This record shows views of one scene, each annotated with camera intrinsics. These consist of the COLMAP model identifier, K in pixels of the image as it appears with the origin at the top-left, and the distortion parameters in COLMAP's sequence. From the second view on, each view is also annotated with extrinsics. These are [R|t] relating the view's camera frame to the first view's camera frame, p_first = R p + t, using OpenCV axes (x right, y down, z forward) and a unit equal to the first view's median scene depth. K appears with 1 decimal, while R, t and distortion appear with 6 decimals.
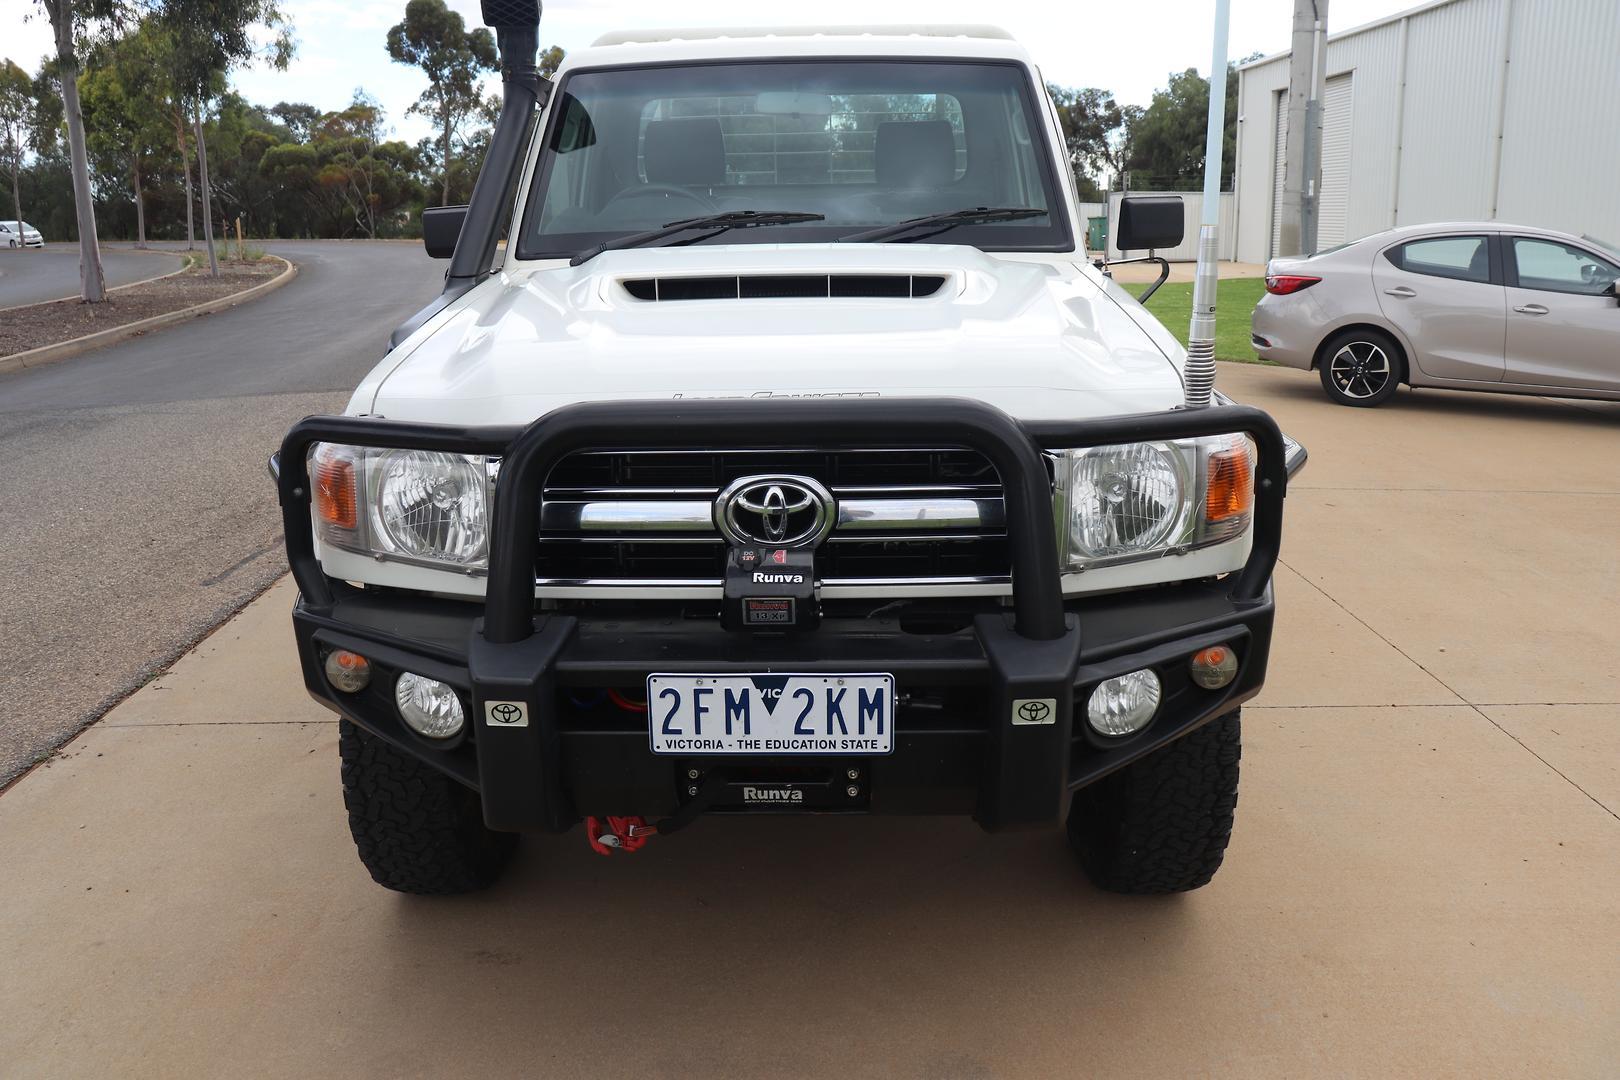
lens RADIAL K [[1331.7, 0, 804.8], [0, 1331.7, 537.0], [0, 0, 1]] dist [-0.168834, 0.144327]
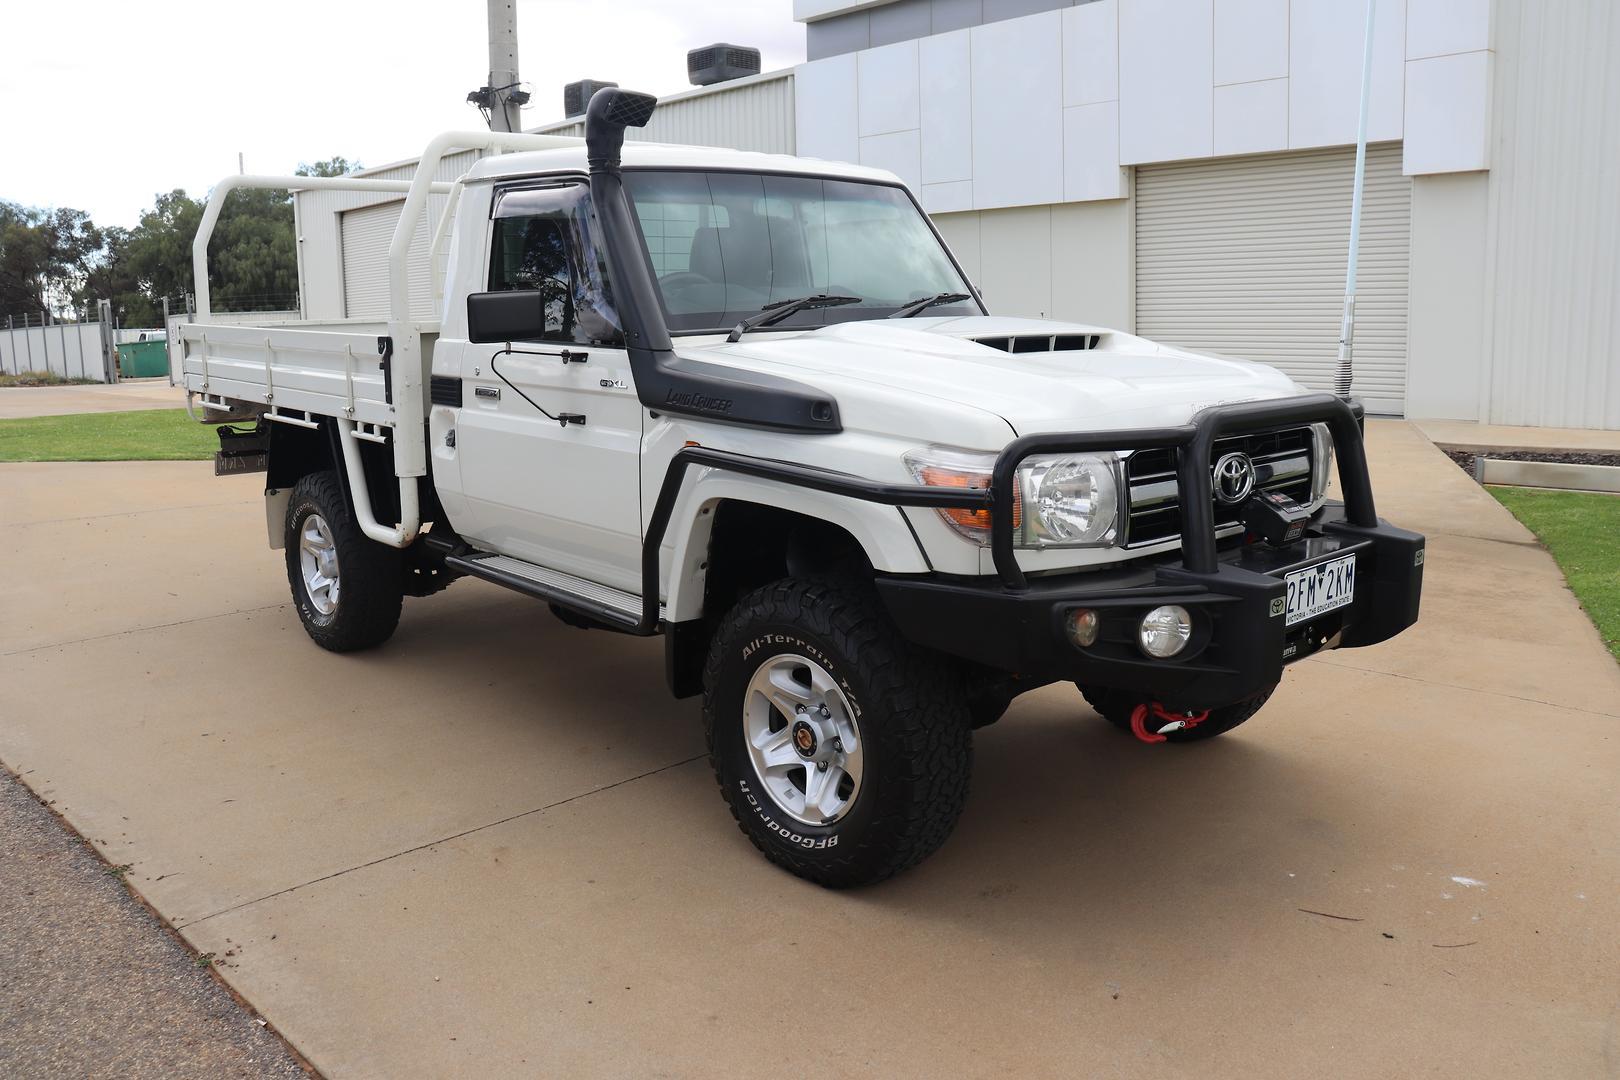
lens RADIAL K [[1331.7, 0, 804.8], [0, 1331.7, 537.0], [0, 0, 1]] dist [-0.168834, 0.144327]
pose [[0.725272, -0.117801, 0.678309, -1.061055], [0.178036, 0.983831, -0.019502, -0.007296], [-0.665044, 0.134908, 0.734518, 0.165677]]
